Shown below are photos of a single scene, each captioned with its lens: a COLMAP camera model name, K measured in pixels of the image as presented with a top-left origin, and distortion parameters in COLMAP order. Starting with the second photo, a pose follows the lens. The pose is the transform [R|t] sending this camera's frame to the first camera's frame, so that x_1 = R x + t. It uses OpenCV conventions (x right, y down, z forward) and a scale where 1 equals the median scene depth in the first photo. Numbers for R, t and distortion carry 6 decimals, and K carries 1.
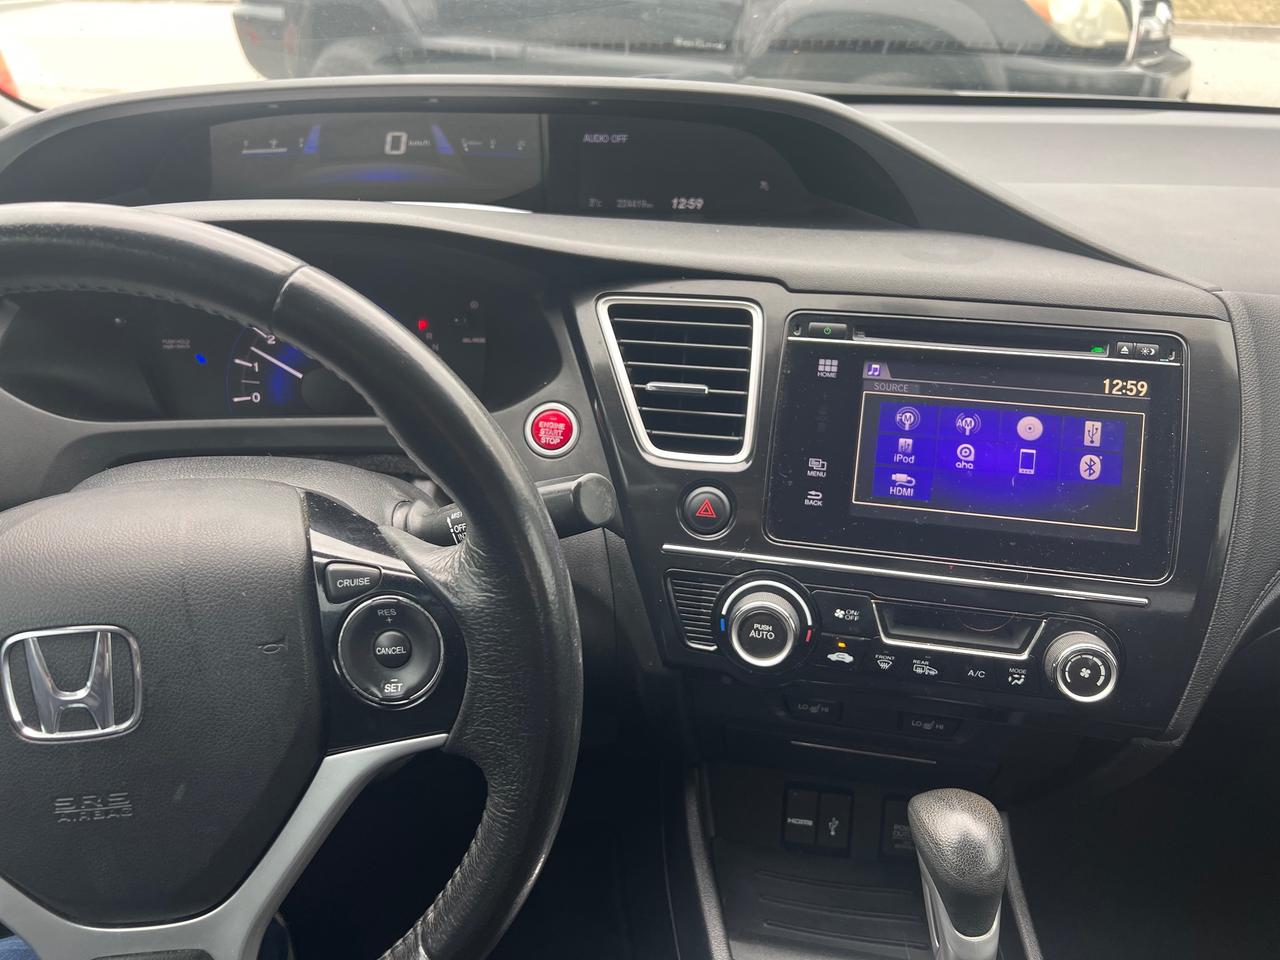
lens RADIAL K [[973.3, 0, 644.5], [0, 973.3, 475.6], [0, 0, 1]] dist [0.021291, -0.042332]
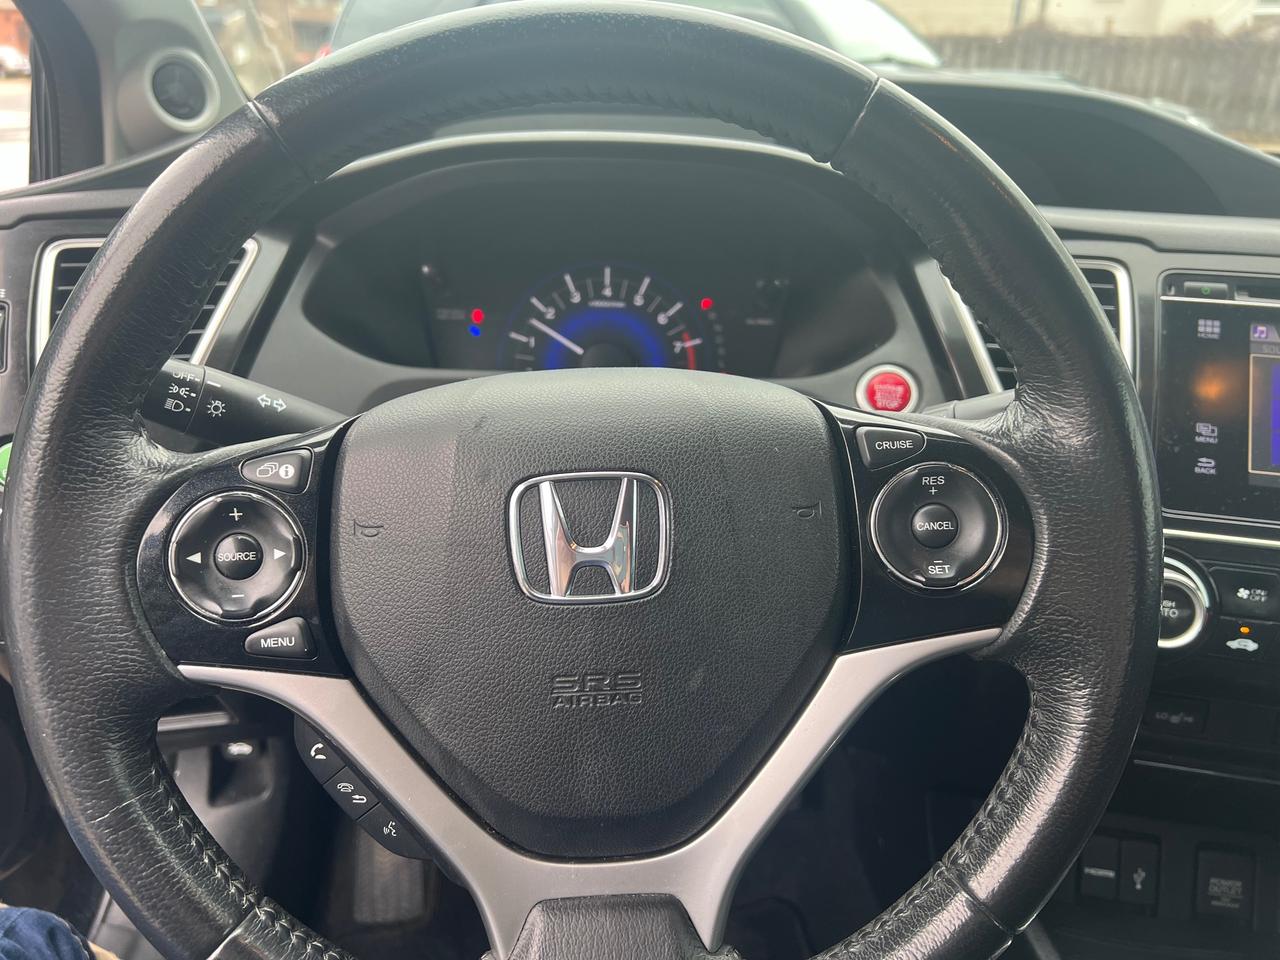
lens RADIAL K [[973.3, 0, 633.9], [0, 973.3, 476.9], [0, 0, 1]] dist [0.021291, -0.042332]
pose [[0.998993, 0.034630, -0.028520, -0.327548], [-0.037917, 0.991530, -0.124221, 0.165259], [0.023977, 0.125177, 0.991845, 0.091592]]
